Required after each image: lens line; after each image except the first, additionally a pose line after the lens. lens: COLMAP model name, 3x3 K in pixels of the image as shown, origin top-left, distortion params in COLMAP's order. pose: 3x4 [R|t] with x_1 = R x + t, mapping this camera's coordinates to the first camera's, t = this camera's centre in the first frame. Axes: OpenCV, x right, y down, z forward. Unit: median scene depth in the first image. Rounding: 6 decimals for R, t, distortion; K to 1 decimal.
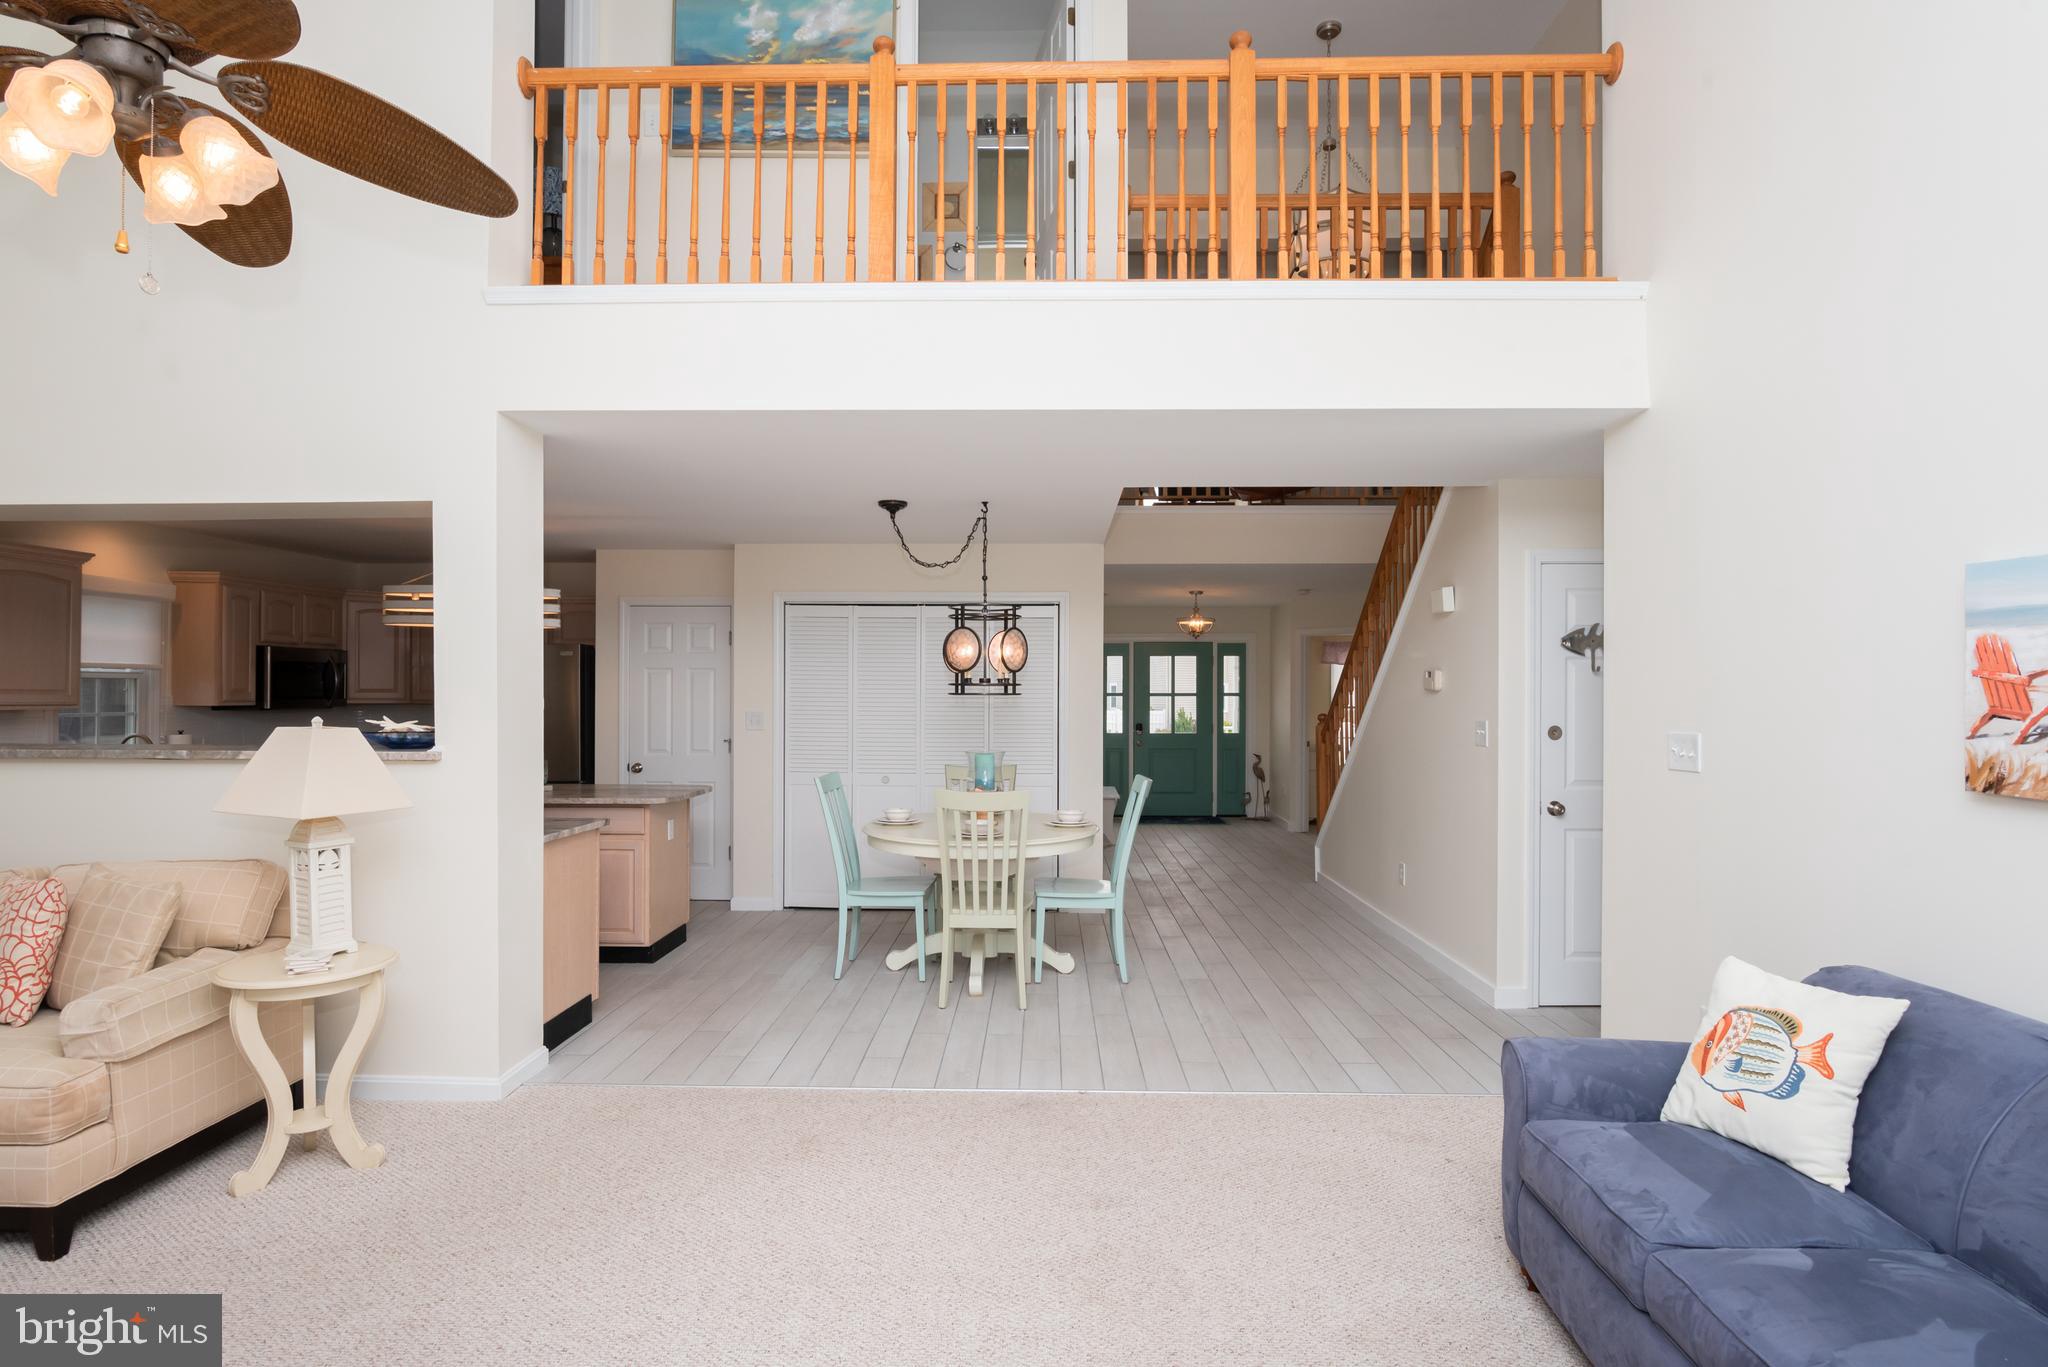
lens RADIAL K [[1038.1, 0, 1024.0], [0, 1038.1, 683.5], [0, 0, 1]] dist [-0.014712, -0.000395]
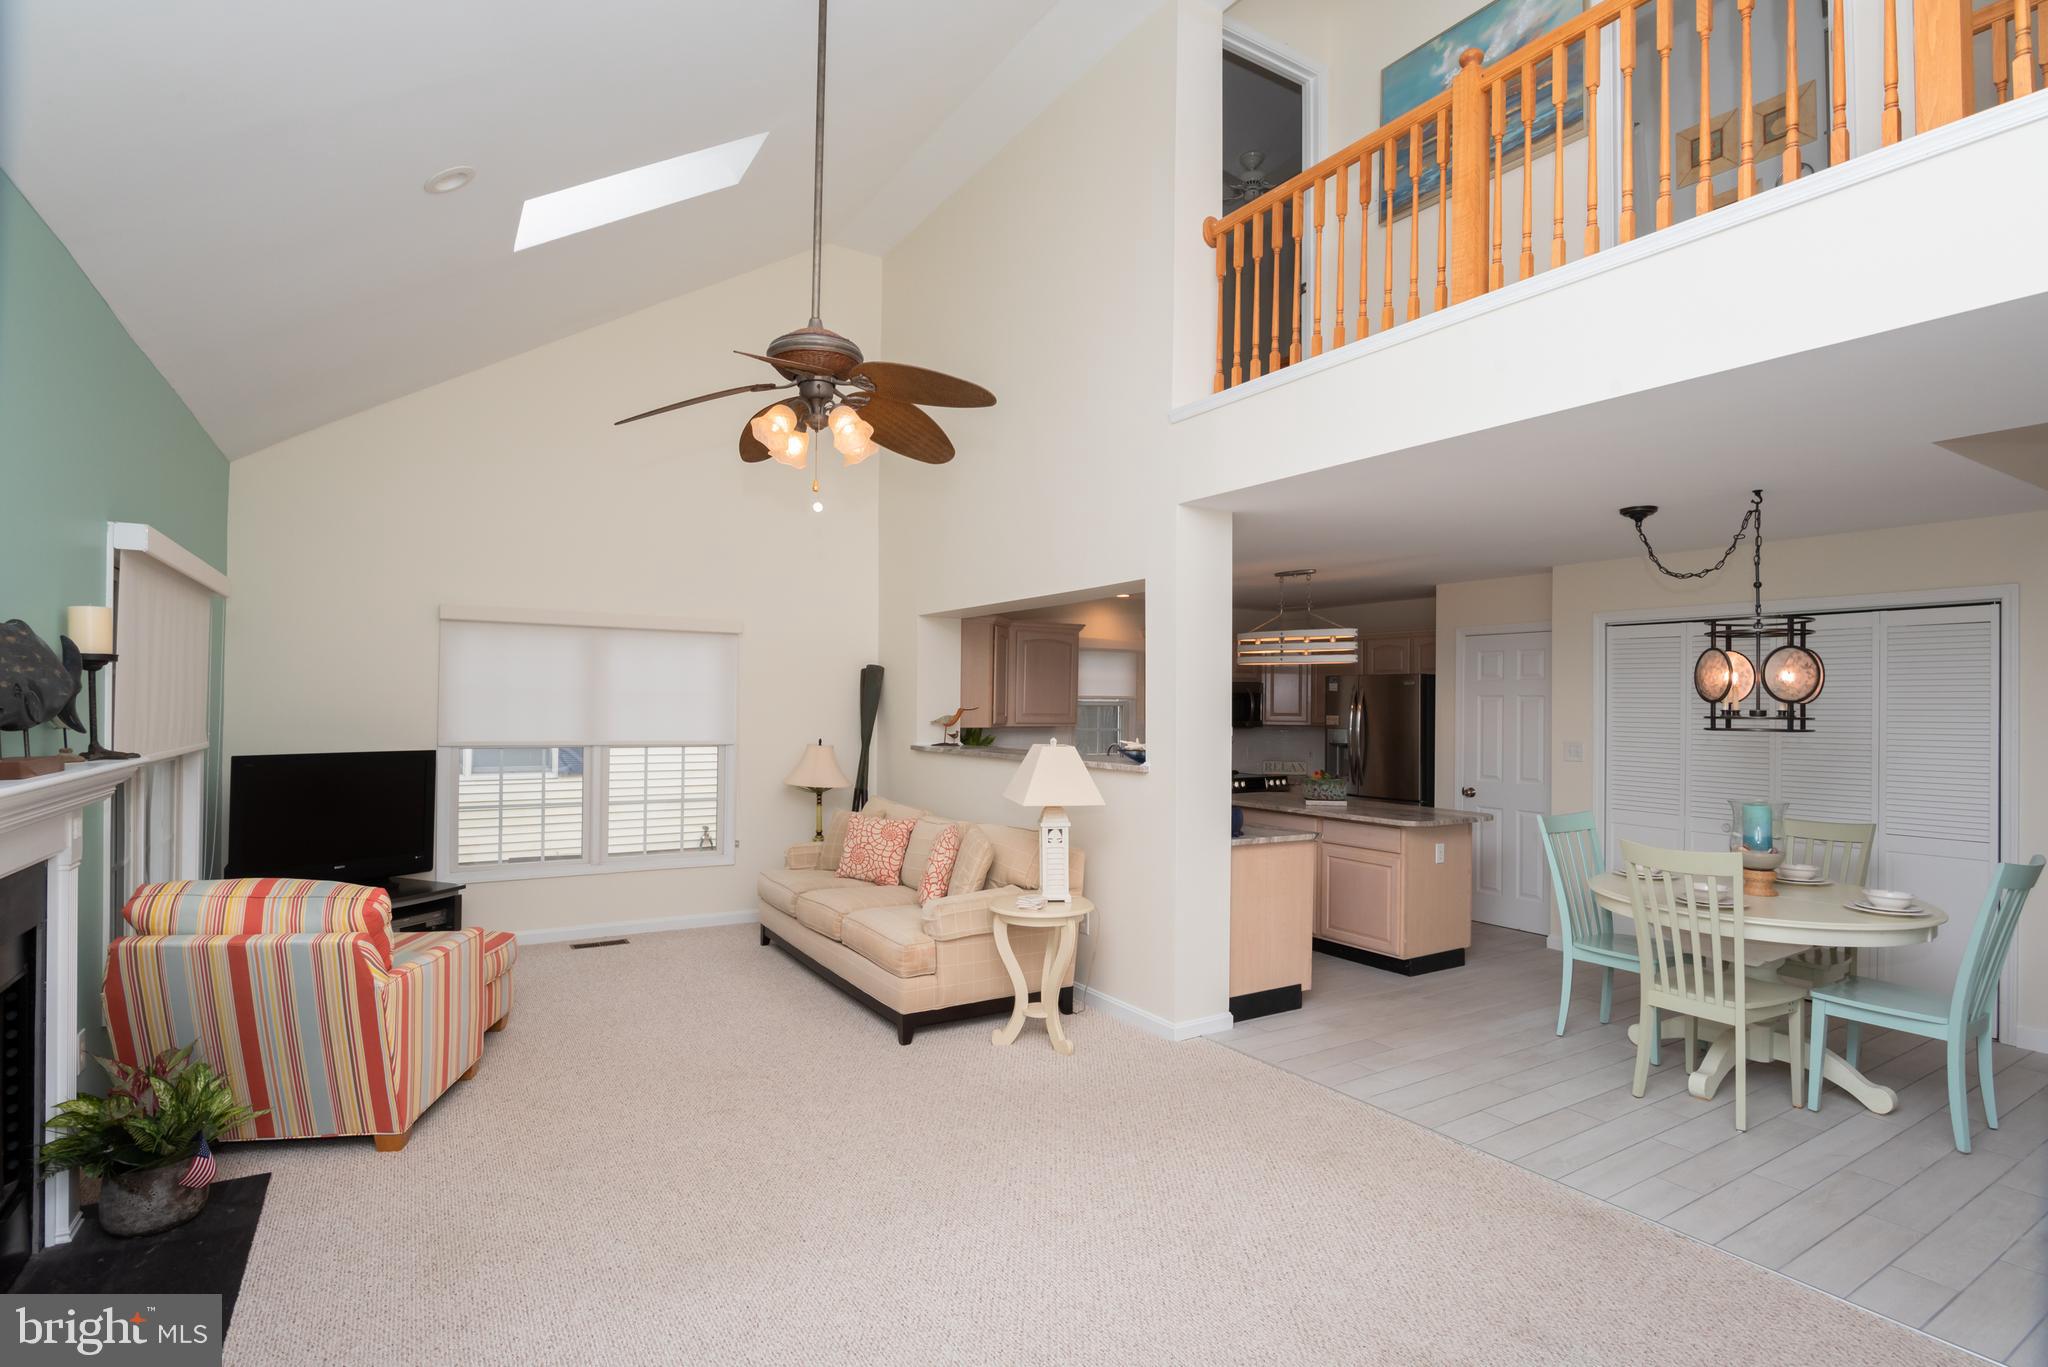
lens RADIAL K [[1004.7, 0, 1024.0], [0, 1004.7, 683.5], [0, 0, 1]] dist [-0.017983, 0.000289]
pose [[0.550318, -0.015200, -0.834817, 0.320391], [-0.000335, 0.999830, -0.018425, -0.012414], [0.834955, 0.010419, 0.550220, 0.115422]]
